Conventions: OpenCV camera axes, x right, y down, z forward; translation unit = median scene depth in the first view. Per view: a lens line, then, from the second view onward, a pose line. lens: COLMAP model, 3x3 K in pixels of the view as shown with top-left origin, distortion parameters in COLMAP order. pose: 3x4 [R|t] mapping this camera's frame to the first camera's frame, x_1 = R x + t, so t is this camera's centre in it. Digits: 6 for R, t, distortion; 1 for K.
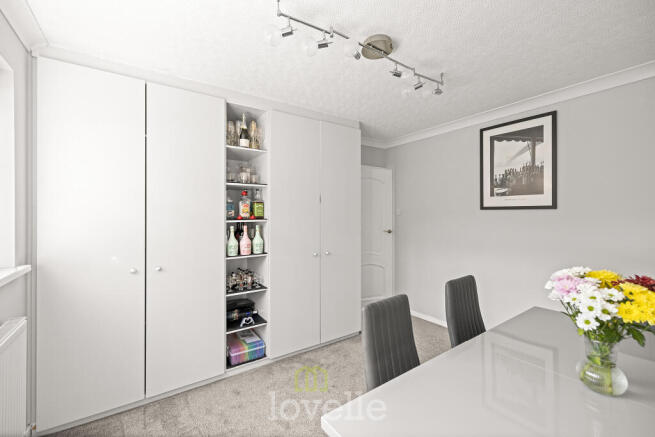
lens RADIAL K [[279.7, 0, 327.5], [0, 279.7, 218.5], [0, 0, 1]] dist [0.000334, 0.000093]
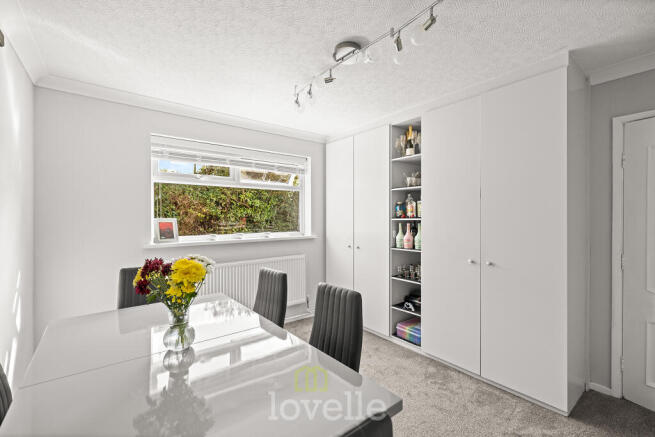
lens RADIAL K [[279.7, 0, 327.5], [0, 279.7, 218.5], [0, 0, 1]] dist [0.000334, 0.000093]
pose [[0.069726, 0.010913, -0.997506, 0.833152], [-0.001687, 0.999940, 0.010822, -0.006738], [0.997565, 0.000929, 0.069741, 0.582691]]
